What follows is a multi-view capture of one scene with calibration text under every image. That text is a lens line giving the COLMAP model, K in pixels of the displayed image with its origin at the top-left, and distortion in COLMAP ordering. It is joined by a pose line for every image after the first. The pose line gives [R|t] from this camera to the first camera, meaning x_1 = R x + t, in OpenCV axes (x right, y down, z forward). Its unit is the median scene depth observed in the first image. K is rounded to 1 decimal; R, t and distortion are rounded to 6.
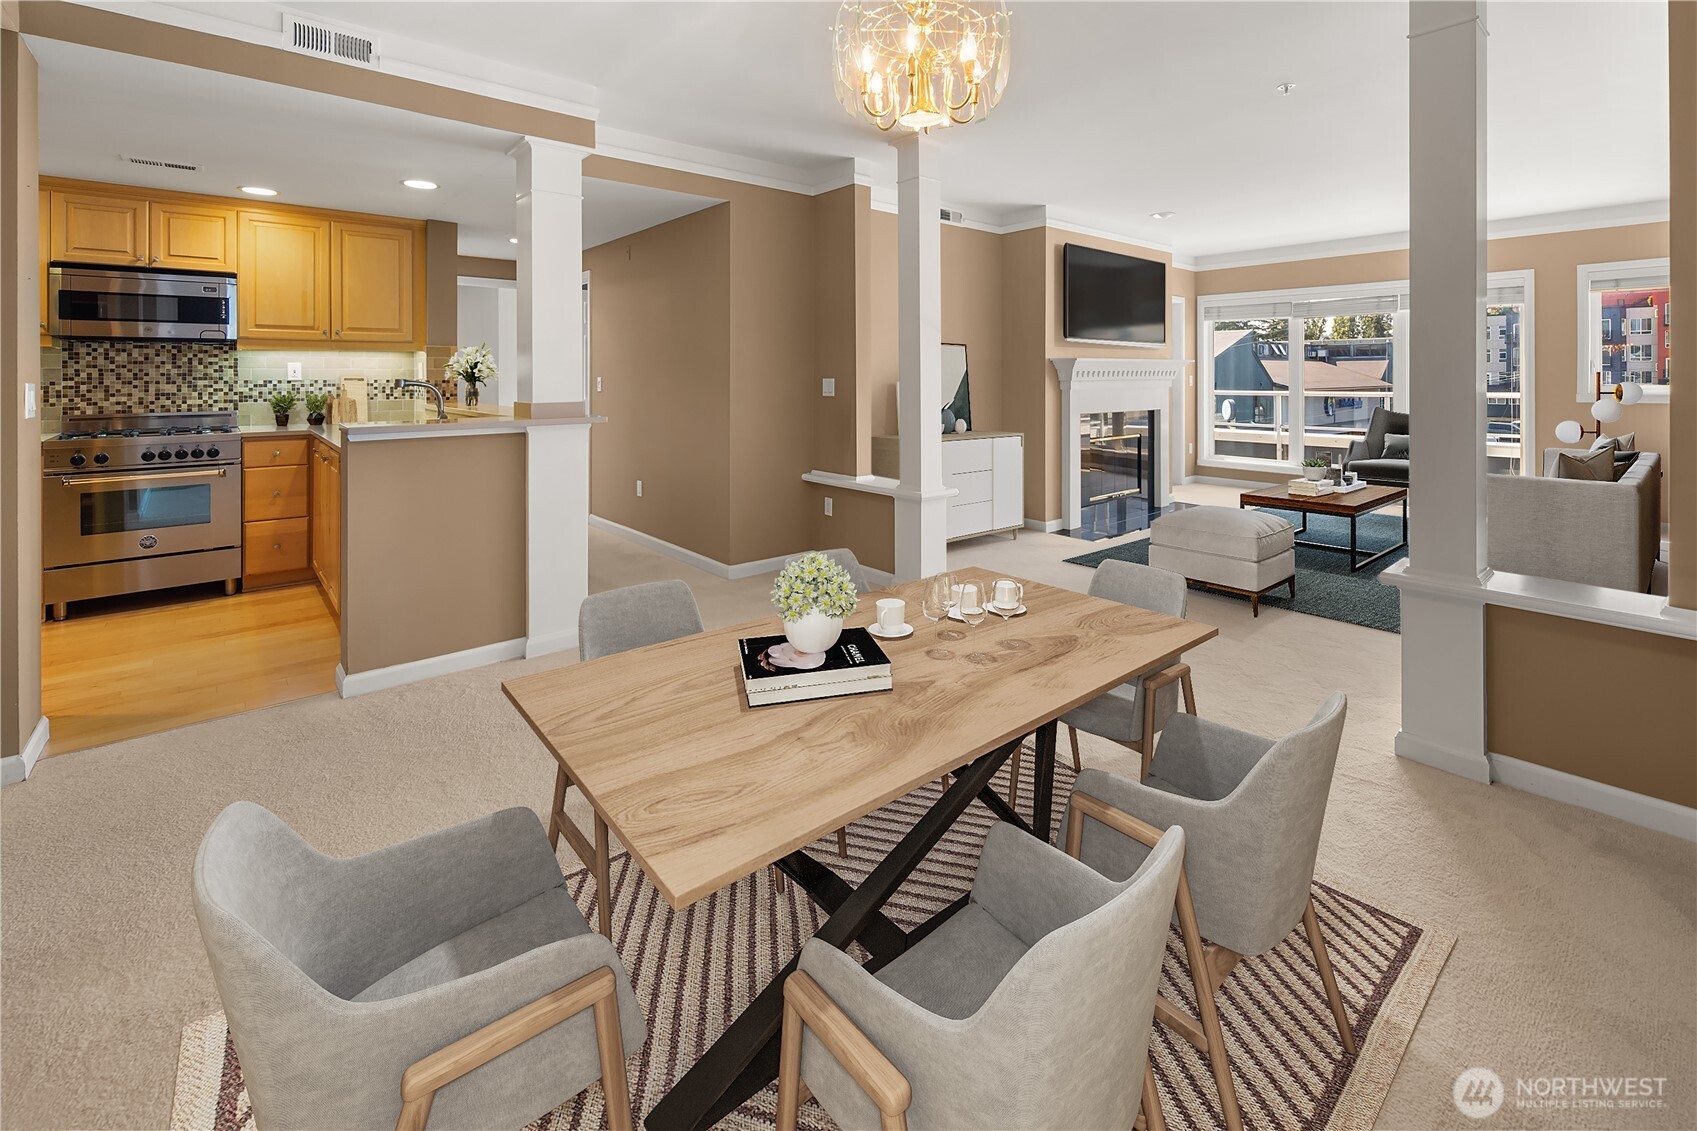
lens RADIAL K [[740.5, 0, 857.1], [0, 740.5, 369.2], [0, 0, 1]] dist [0.005341, -0.002586]
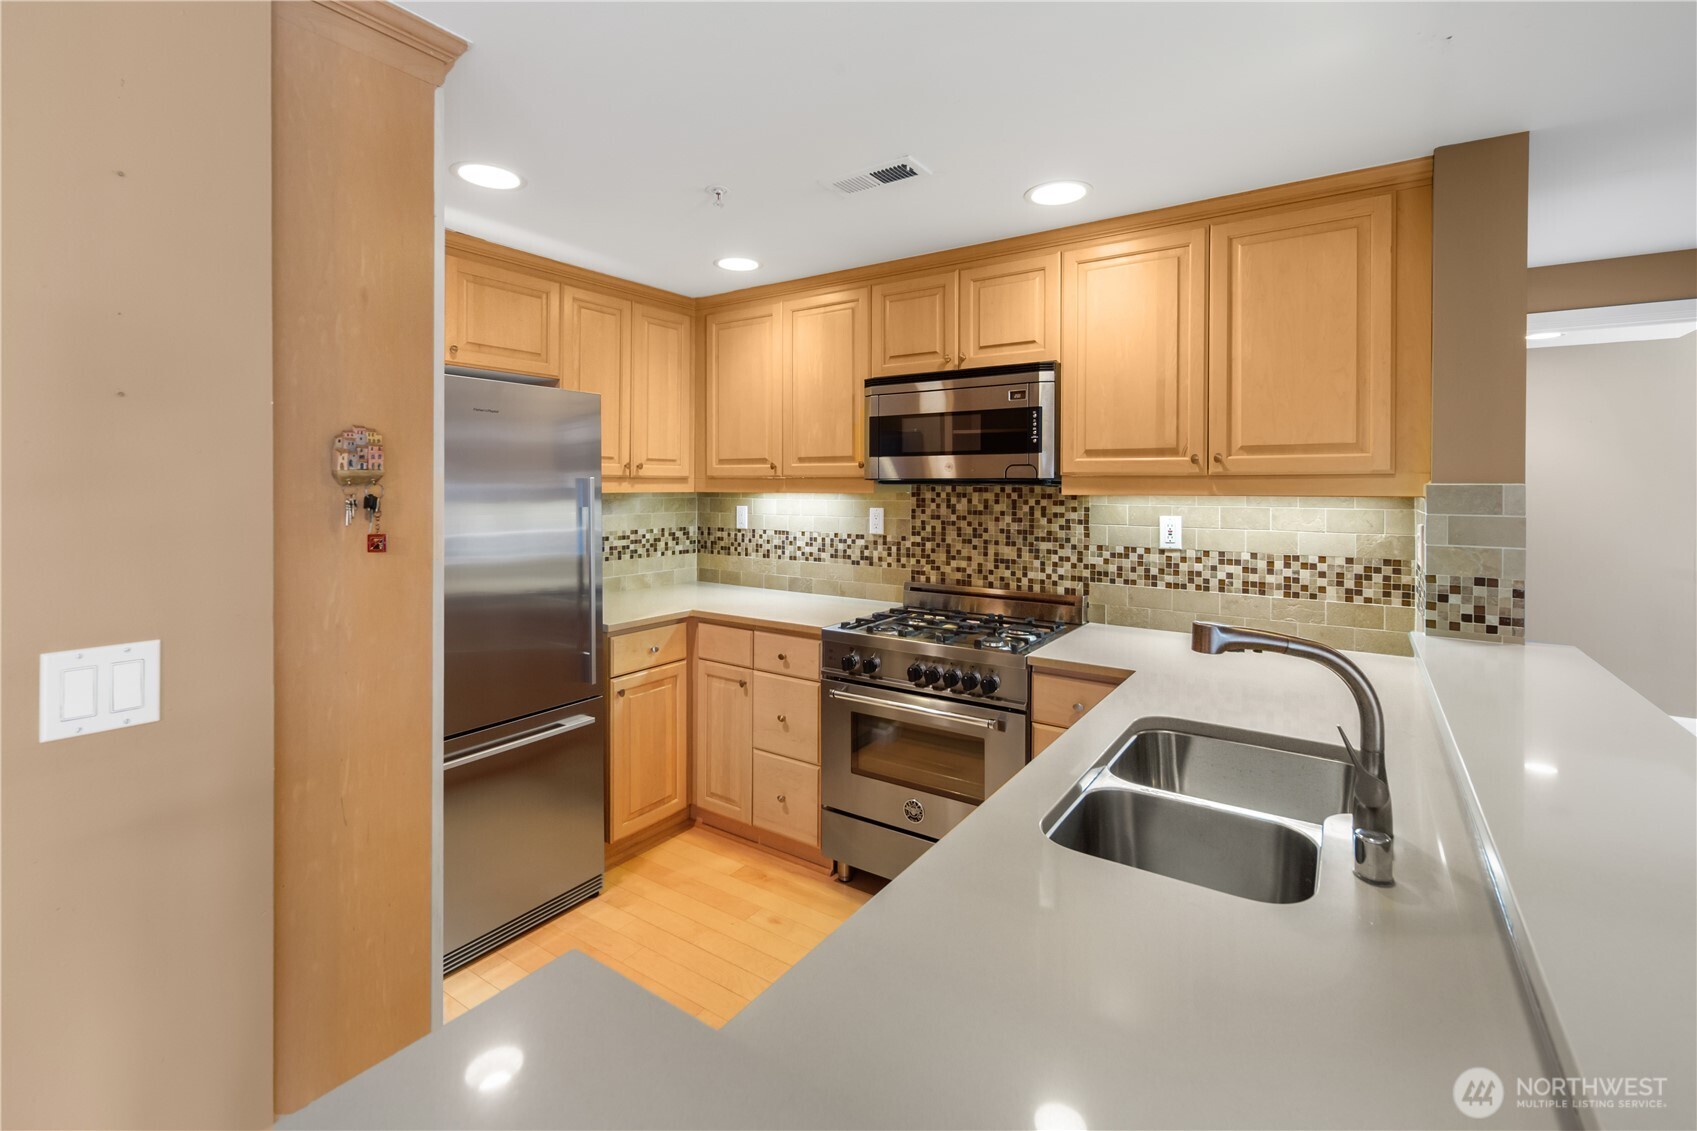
lens RADIAL K [[740.5, 0, 852.6], [0, 740.5, 484.4], [0, 0, 1]] dist [0.005341, -0.002586]
pose [[0.259014, 0.003651, -0.965867, -0.327624], [0.002622, 0.999987, 0.004483, -0.038100], [0.965870, -0.003694, 0.259000, 0.698302]]
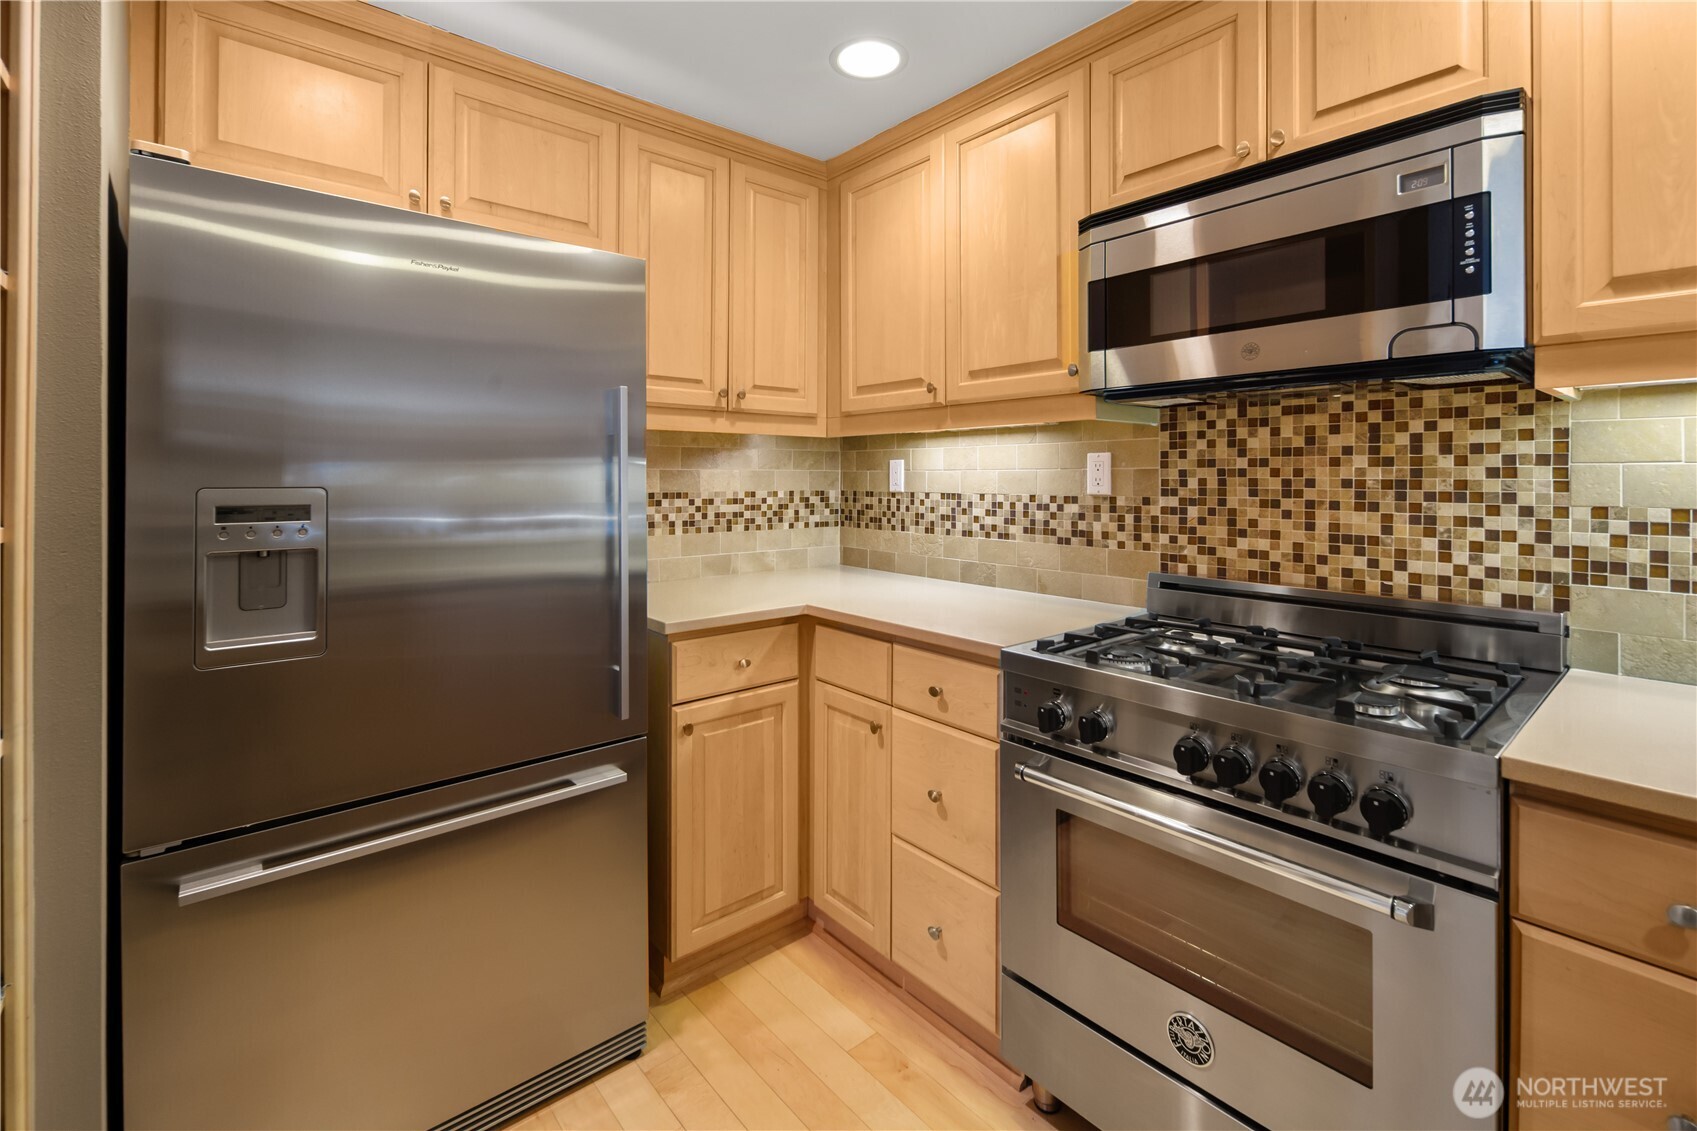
lens RADIAL K [[740.5, 0, 856.1], [0, 740.5, 475.0], [0, 0, 1]] dist [0.005341, -0.002586]
pose [[-0.007064, 0.000295, -0.999975, -0.575441], [0.006280, 0.999980, 0.000250, 0.001466], [0.999955, -0.006278, -0.007066, 0.765836]]
